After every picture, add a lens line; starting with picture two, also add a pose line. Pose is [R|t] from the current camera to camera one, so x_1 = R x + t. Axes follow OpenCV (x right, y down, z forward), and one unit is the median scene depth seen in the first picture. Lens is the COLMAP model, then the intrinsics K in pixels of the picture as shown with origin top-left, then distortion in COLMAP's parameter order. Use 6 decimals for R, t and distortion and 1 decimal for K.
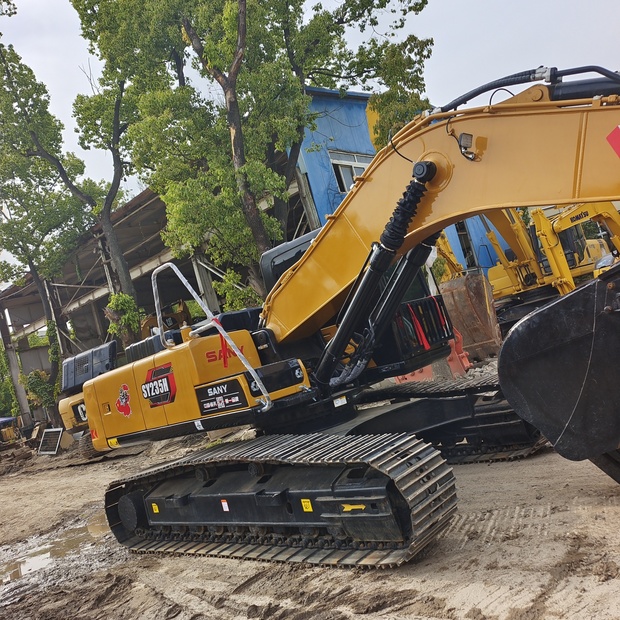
lens RADIAL K [[540.9, 0, 309.9], [0, 540.9, 309.9], [0, 0, 1]] dist [0.045488, -0.004456]
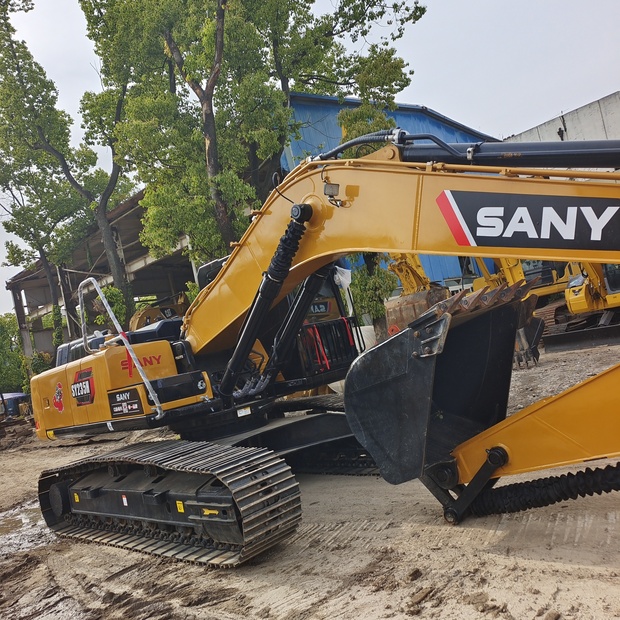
lens RADIAL K [[540.9, 0, 310.6], [0, 540.9, 309.6], [0, 0, 1]] dist [0.045488, -0.004456]
pose [[0.997556, 0.054031, -0.044312, 0.228611], [-0.053375, 0.998449, 0.015852, -0.061365], [0.045100, -0.013448, 0.998892, -0.080825]]
